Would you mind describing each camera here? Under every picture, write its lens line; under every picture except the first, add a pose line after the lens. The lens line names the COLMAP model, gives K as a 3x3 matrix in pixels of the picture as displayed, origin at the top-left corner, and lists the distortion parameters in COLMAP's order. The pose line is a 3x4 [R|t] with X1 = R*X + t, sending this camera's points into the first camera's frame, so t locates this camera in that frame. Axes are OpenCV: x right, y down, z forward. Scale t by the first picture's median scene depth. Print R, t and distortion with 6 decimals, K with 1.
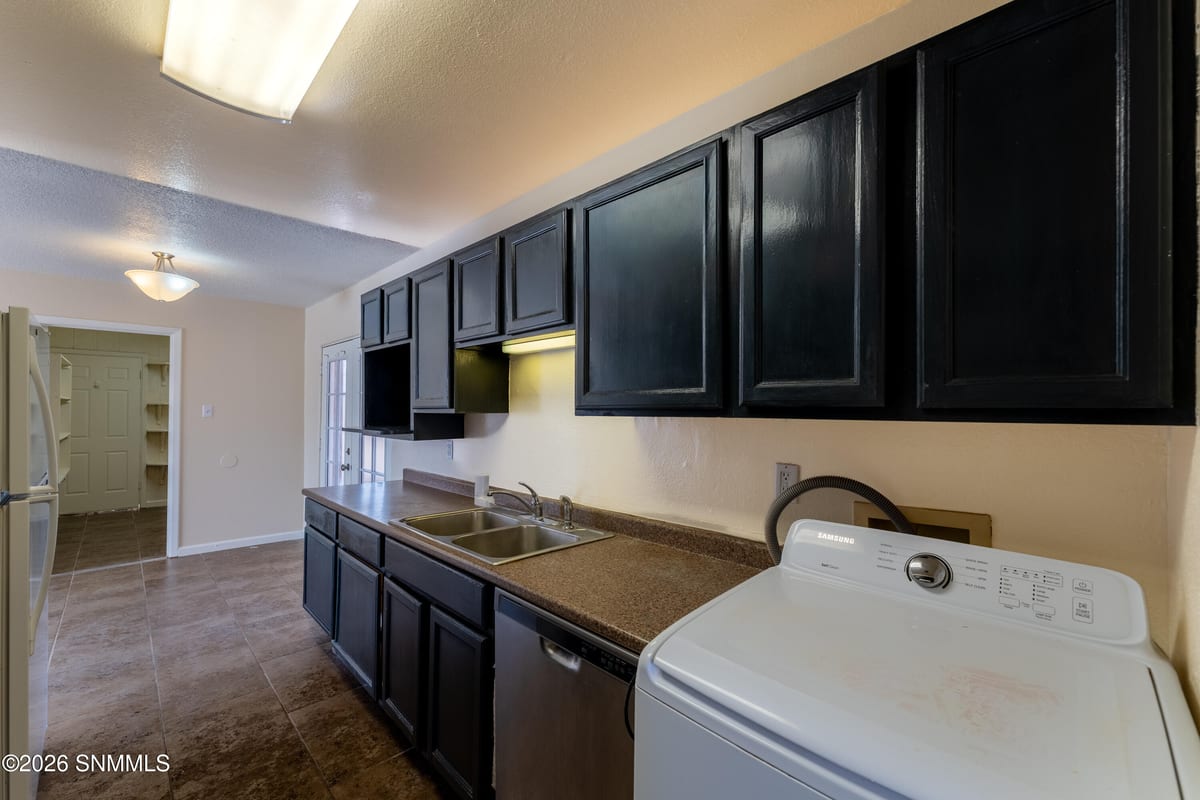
lens RADIAL K [[487.9, 0, 595.7], [0, 487.9, 410.4], [0, 0, 1]] dist [-0.000731, -0.000203]
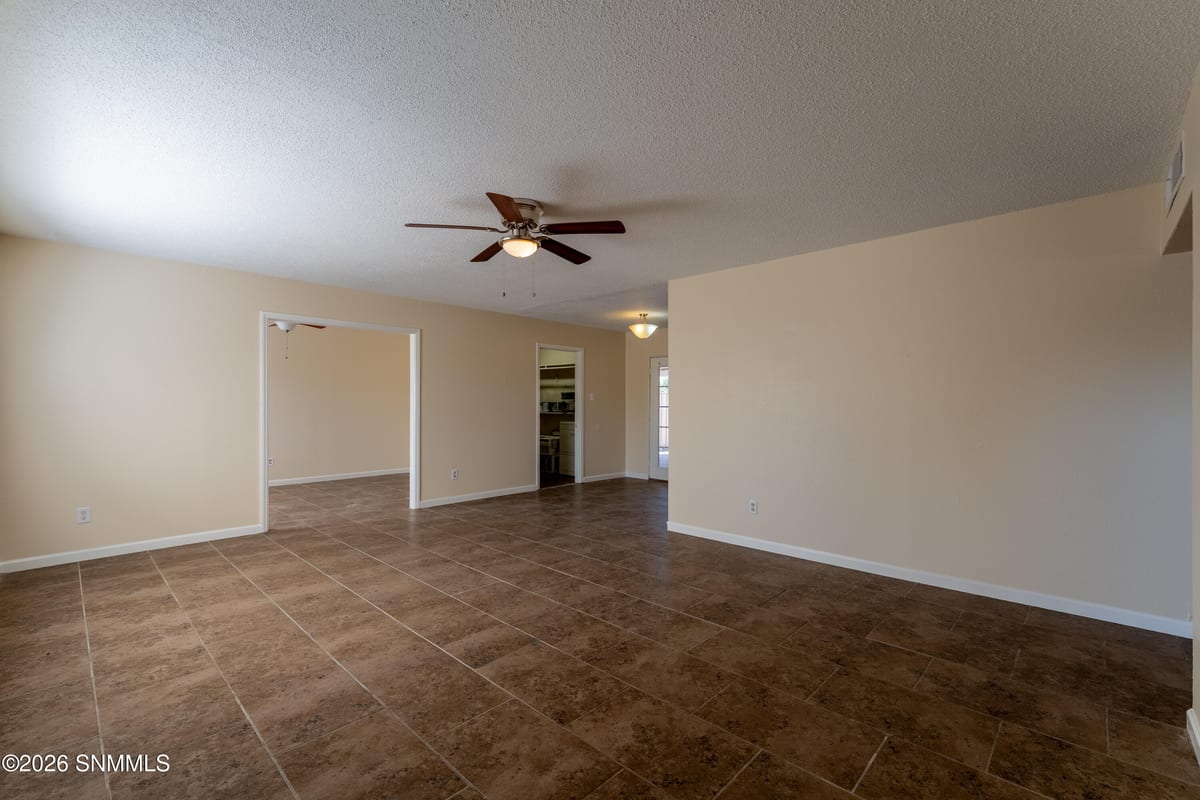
lens RADIAL K [[517.1, 0, 597.0], [0, 517.1, 396.3], [0, 0, 1]] dist [0.000005, -0.000136]
pose [[0.999581, -0.005760, 0.028360, -1.046569], [0.006130, 0.999897, -0.012974, 0.027920], [-0.028282, 0.013143, 0.999514, -0.974019]]
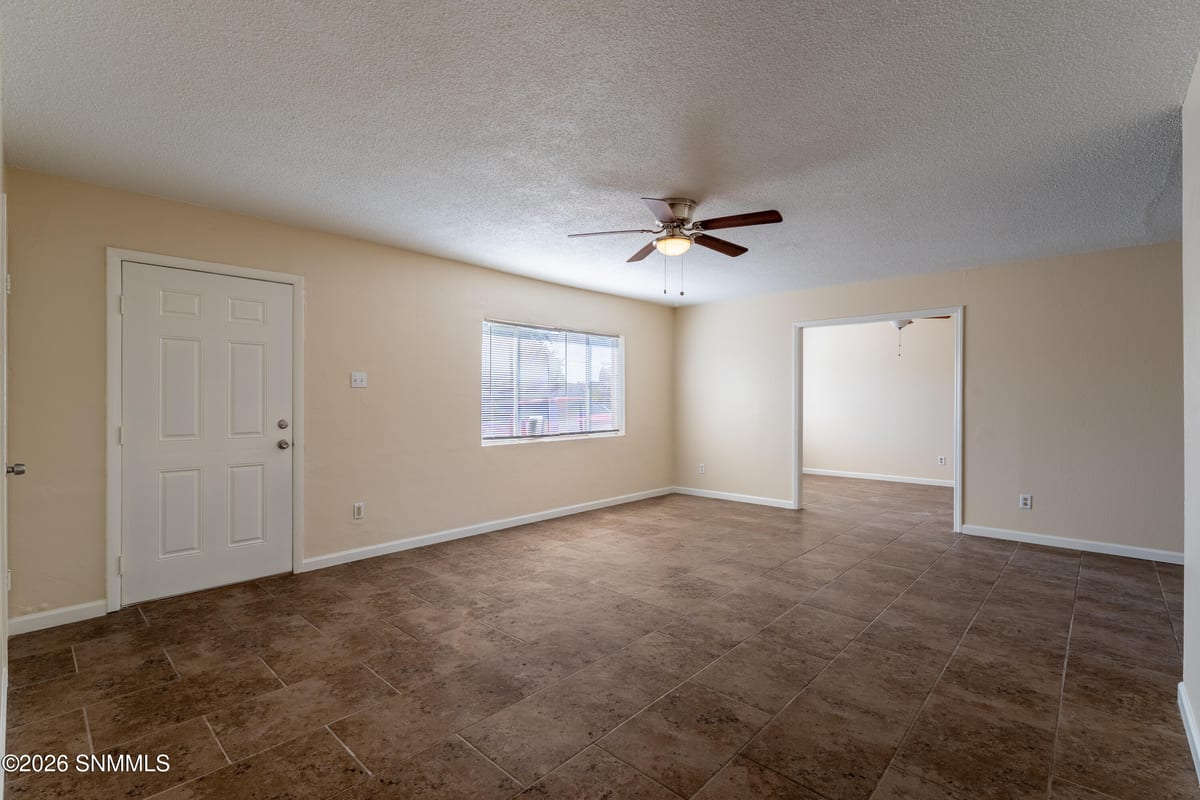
lens RADIAL K [[539.7, 0, 602.9], [0, 539.7, 396.7], [0, 0, 1]] dist [0.000952, -0.000196]
pose [[0.046268, -0.012684, -0.998849, -0.244110], [0.000067, 0.999919, -0.012695, 0.034210], [0.998929, 0.000520, 0.046265, -0.270999]]
